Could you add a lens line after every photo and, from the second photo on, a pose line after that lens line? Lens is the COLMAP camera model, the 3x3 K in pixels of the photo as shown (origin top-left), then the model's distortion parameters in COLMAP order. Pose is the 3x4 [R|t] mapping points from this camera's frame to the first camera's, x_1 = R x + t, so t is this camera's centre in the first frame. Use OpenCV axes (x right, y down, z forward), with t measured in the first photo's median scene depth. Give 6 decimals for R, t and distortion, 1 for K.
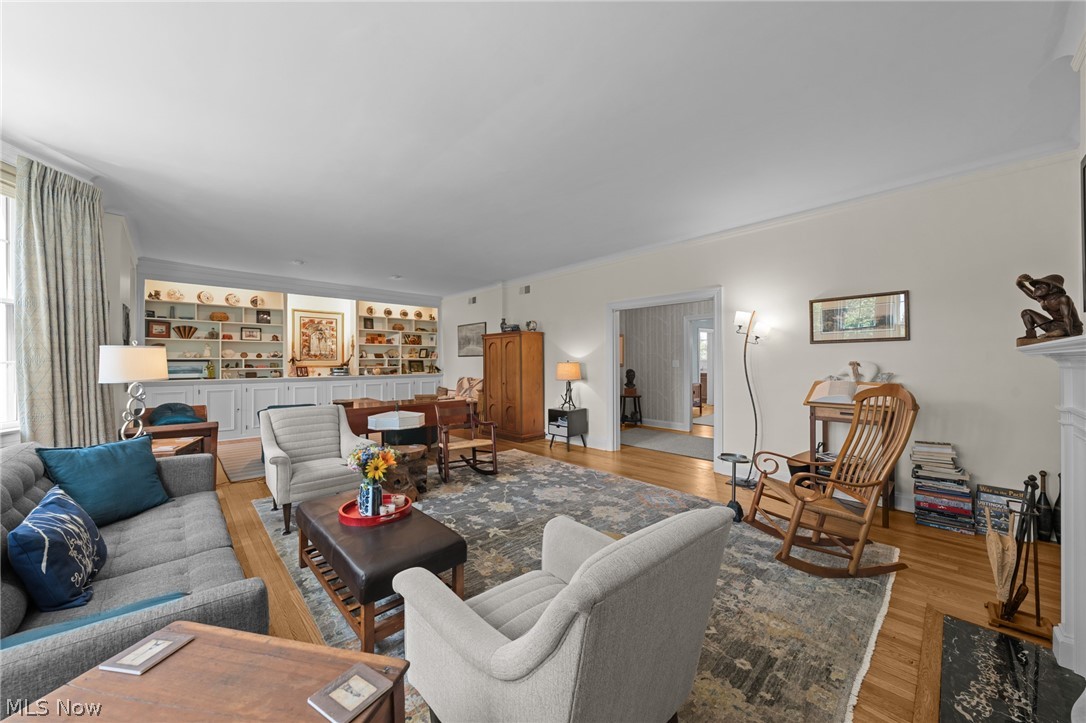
lens RADIAL K [[391.8, 0, 544.0], [0, 391.8, 363.4], [0, 0, 1]] dist [0.002701, -0.000230]
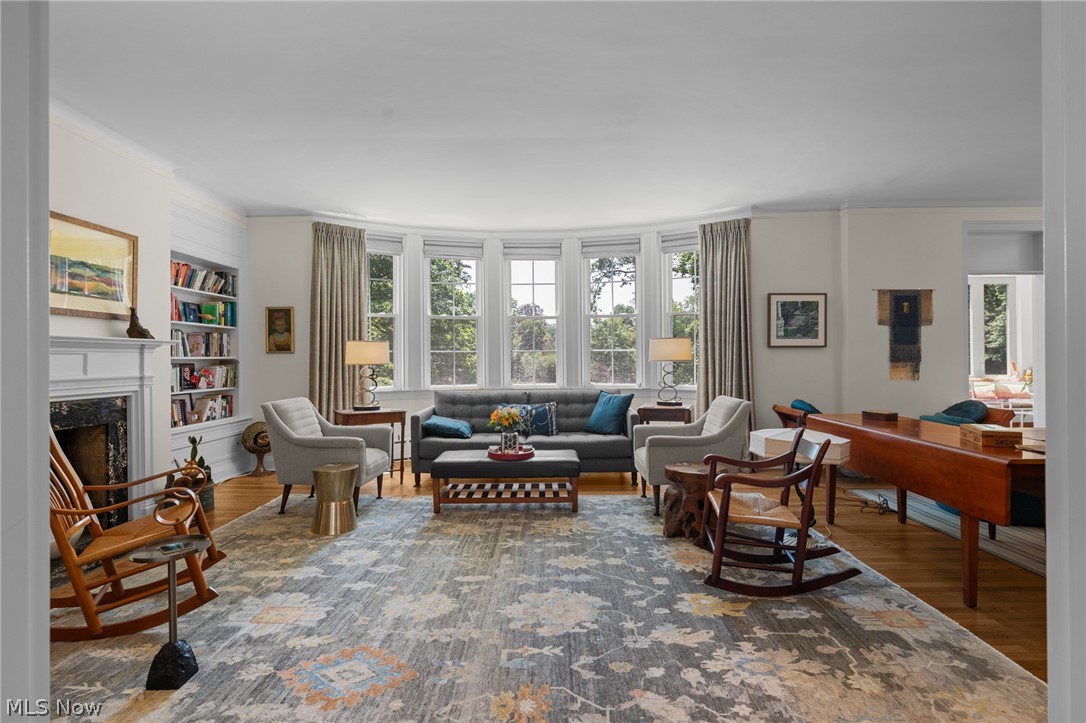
lens RADIAL K [[536.9, 0, 543.5], [0, 536.9, 360.9], [0, 0, 1]] dist [0.003017, 0.000210]
pose [[-0.691862, 0.009862, -0.721963, 0.551795], [-0.000320, 0.999902, 0.013966, 0.010630], [0.722030, 0.009894, -0.691791, 1.516435]]
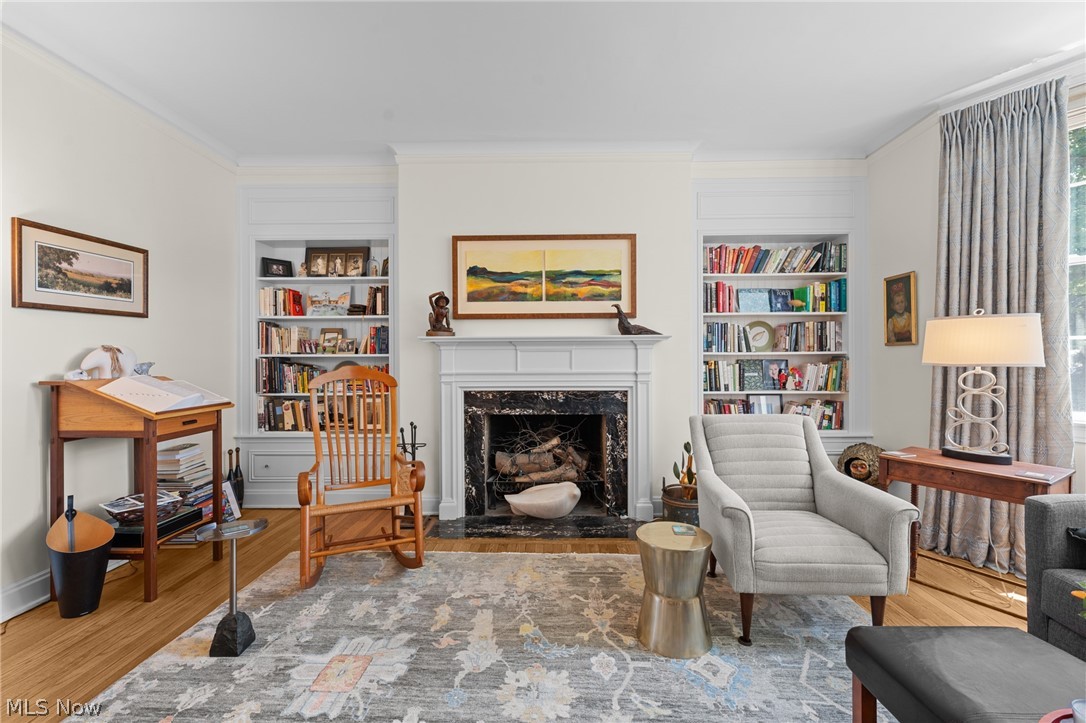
lens RADIAL K [[474.9, 0, 548.3], [0, 474.9, 358.4], [0, 0, 1]] dist [0.000273, 0.001009]
pose [[-0.713584, 0.003326, 0.700562, -0.209502], [0.014326, 0.999849, 0.009845, 0.016848], [-0.700423, 0.017061, -0.713524, 0.996397]]
